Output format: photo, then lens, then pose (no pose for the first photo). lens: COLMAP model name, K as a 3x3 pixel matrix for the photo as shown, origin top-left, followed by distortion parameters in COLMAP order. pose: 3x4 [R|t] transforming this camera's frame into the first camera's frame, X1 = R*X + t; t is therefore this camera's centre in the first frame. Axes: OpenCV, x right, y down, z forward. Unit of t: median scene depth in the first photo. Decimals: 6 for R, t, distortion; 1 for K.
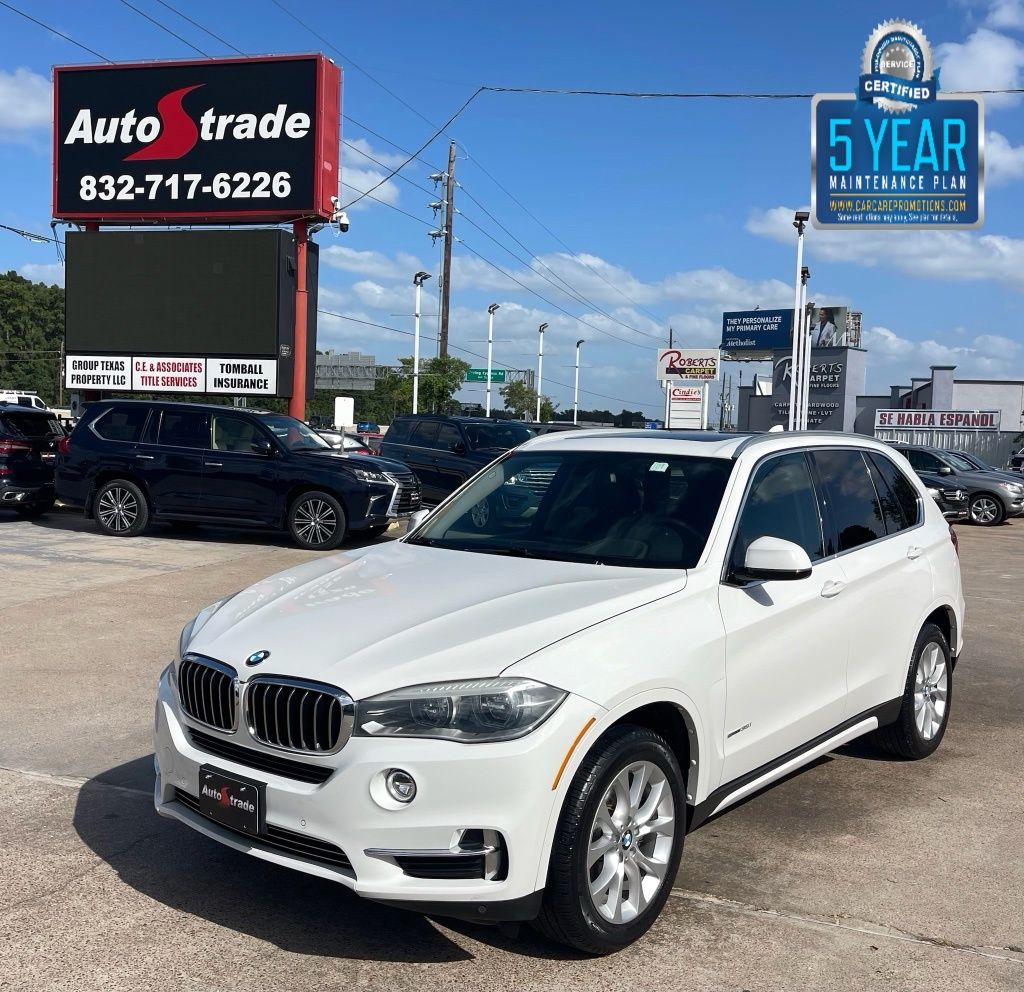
lens RADIAL K [[1106.6, 0, 512.0], [0, 1106.6, 496.0], [0, 0, 1]] dist [0.011449, 0.035573]
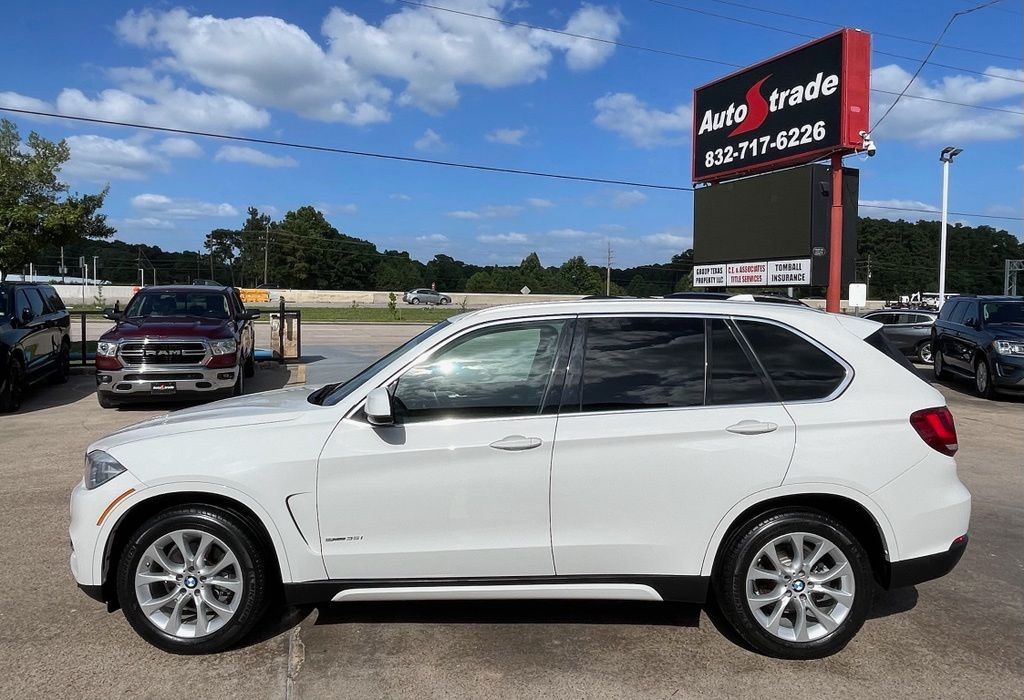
lens RADIAL K [[716.5, 0, 511.9], [0, 716.5, 331.3], [0, 0, 1]] dist [0.004001, -0.034221]
pose [[0.617085, 0.004212, -0.786885, 0.249631], [-0.032921, 0.999248, -0.020468, -0.003598], [0.786207, 0.038536, 0.616760, 0.166270]]
